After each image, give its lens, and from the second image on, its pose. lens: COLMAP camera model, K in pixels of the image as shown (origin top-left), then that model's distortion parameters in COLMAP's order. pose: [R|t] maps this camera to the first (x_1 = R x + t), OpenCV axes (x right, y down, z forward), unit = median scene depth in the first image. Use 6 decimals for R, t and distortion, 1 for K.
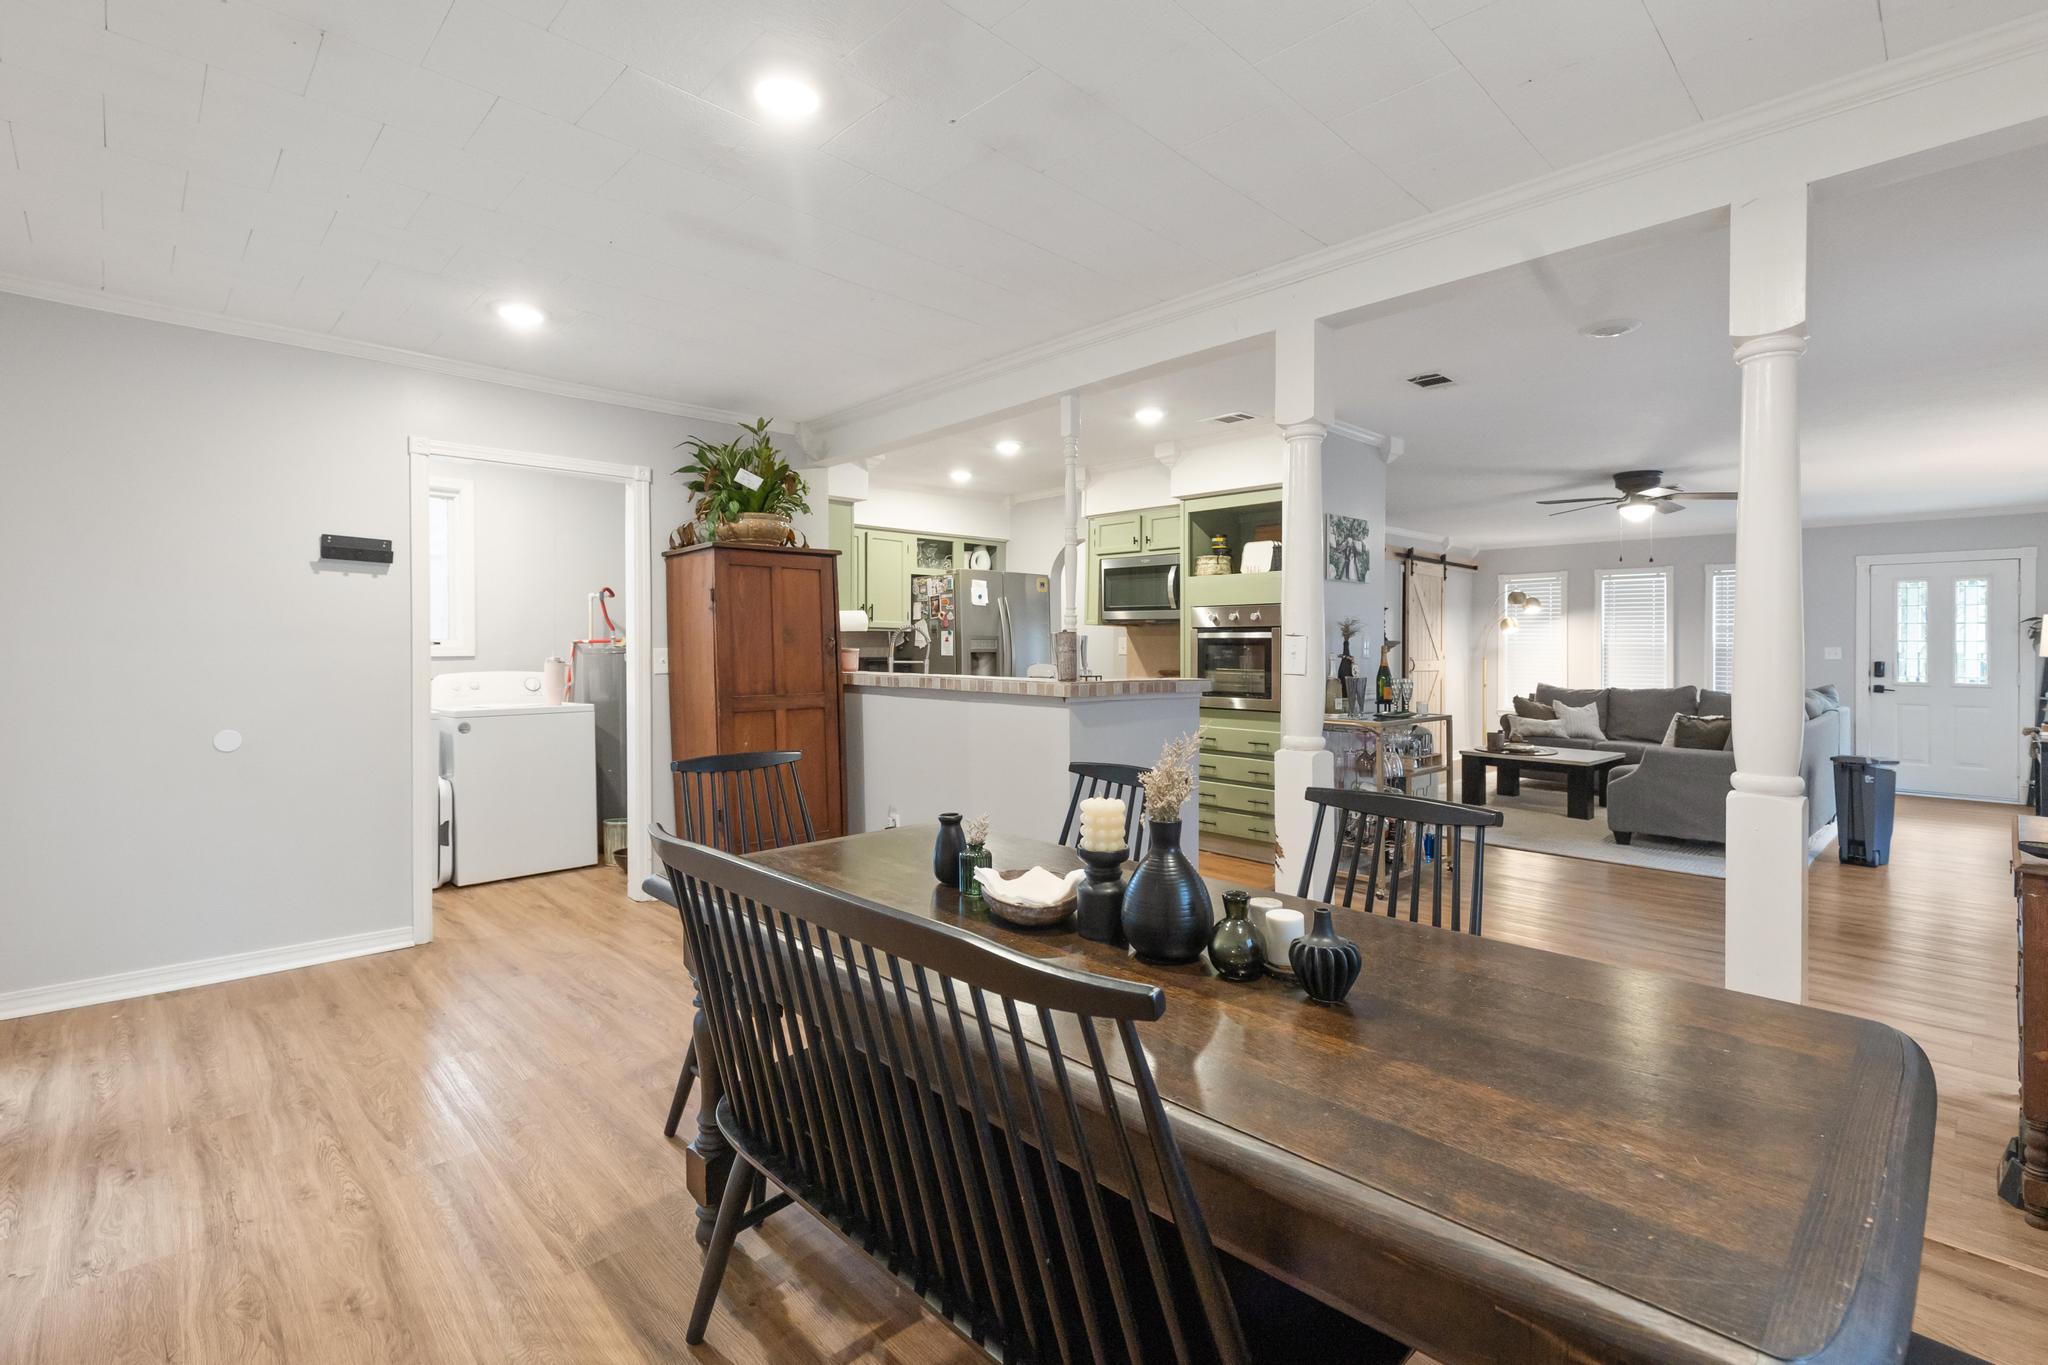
lens RADIAL K [[914.4, 0, 1032.9], [0, 914.4, 642.8], [0, 0, 1]] dist [0.017015, -0.000159]
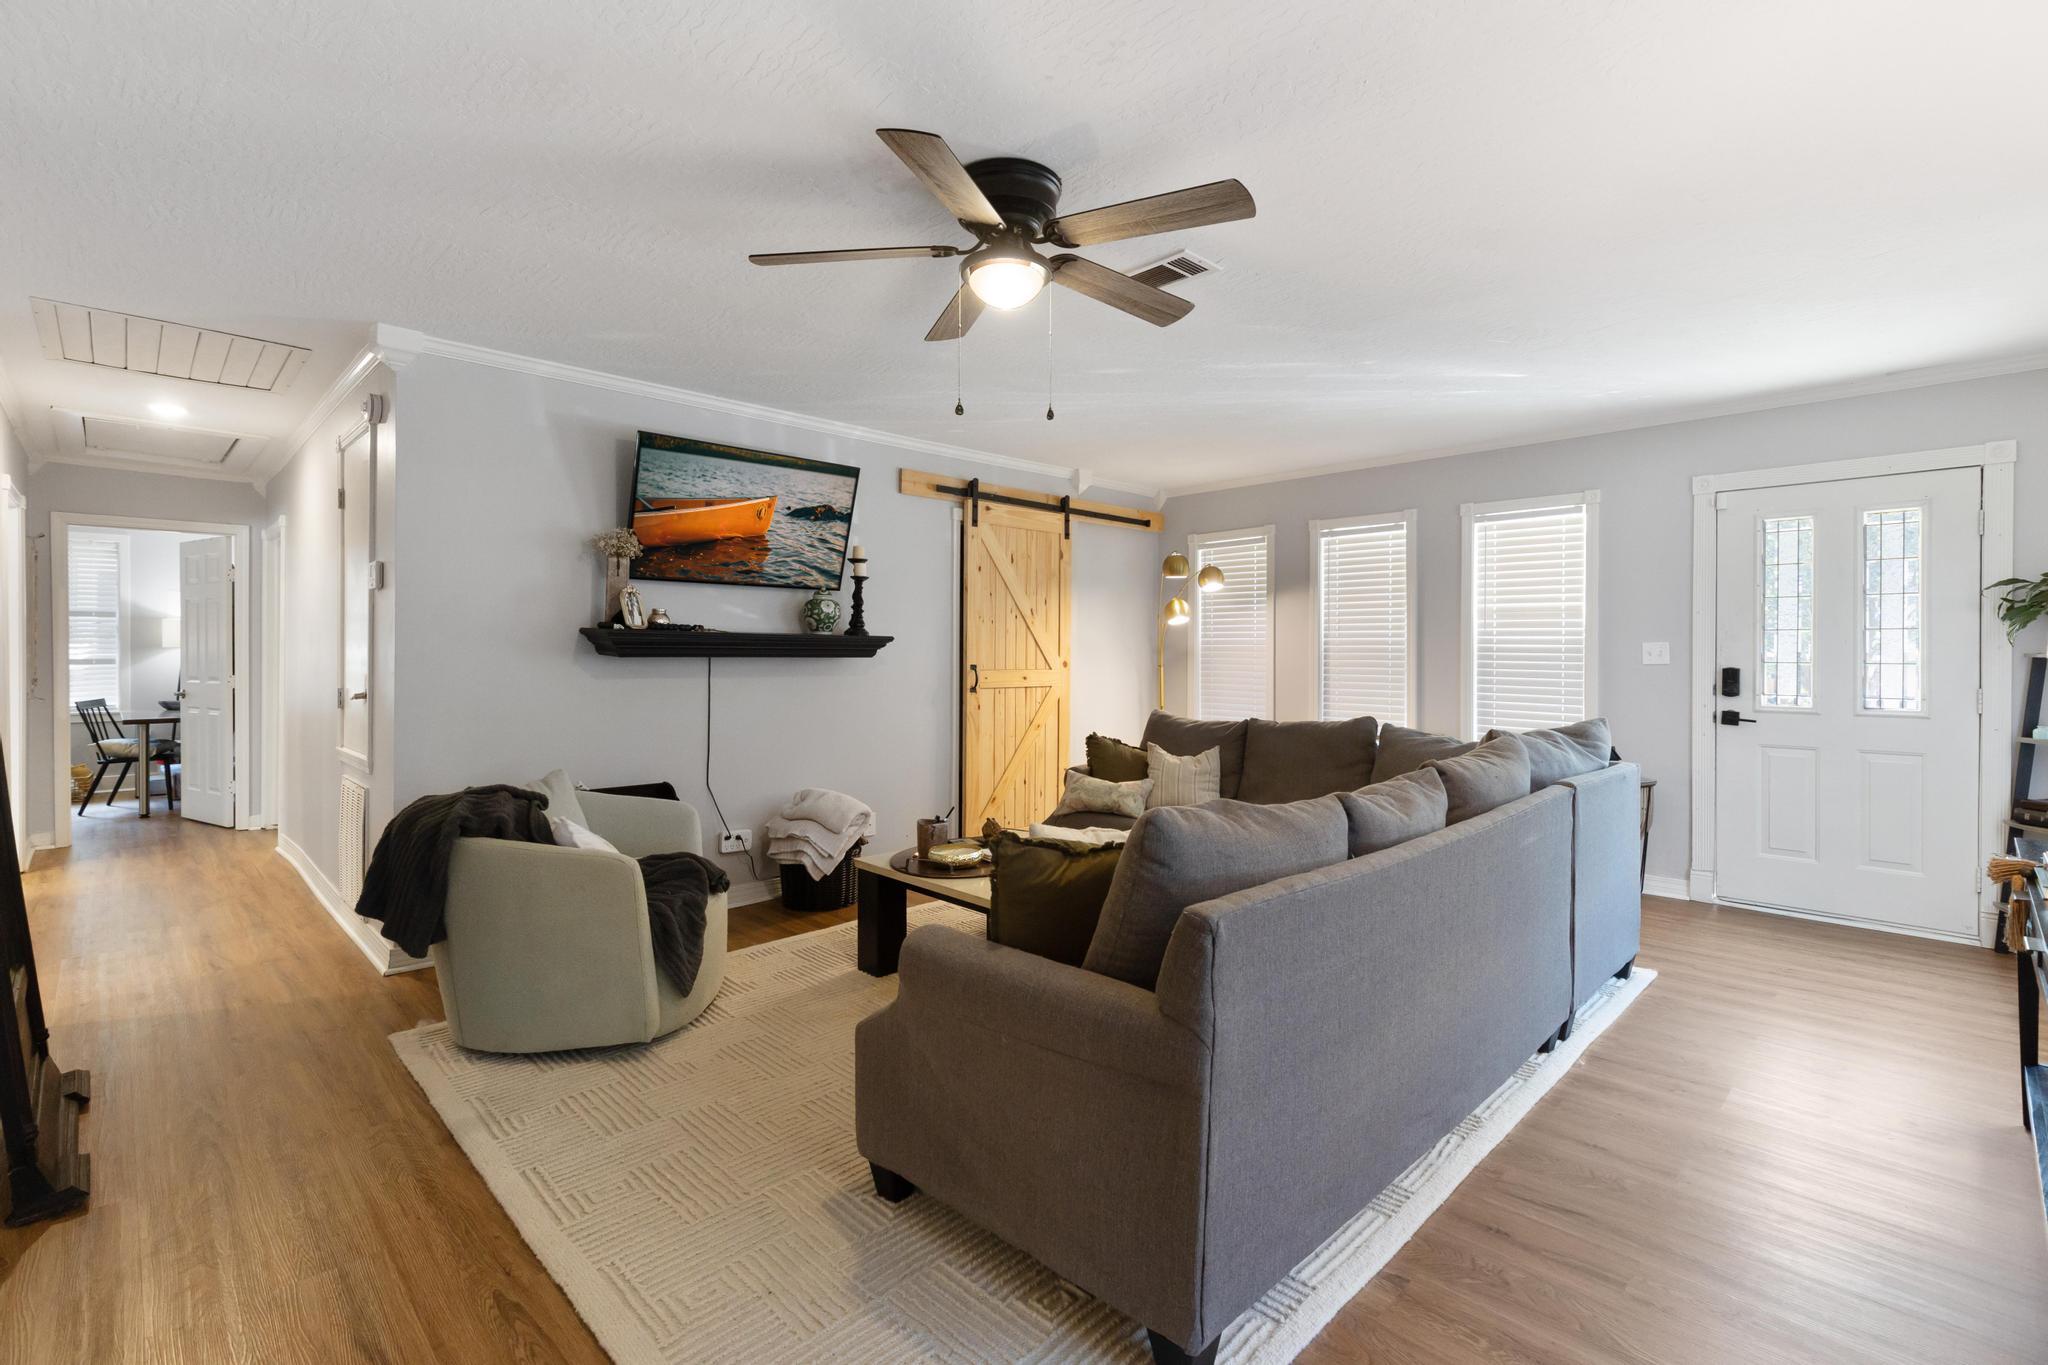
lens RADIAL K [[896.2, 0, 1026.6], [0, 896.2, 658.0], [0, 0, 1]] dist [0.001544, 0.000279]
pose [[0.999980, -0.006226, -0.001453, 0.506661], [0.006239, 0.999934, 0.009685, 0.006869], [0.001393, -0.009694, 0.999952, 0.479078]]
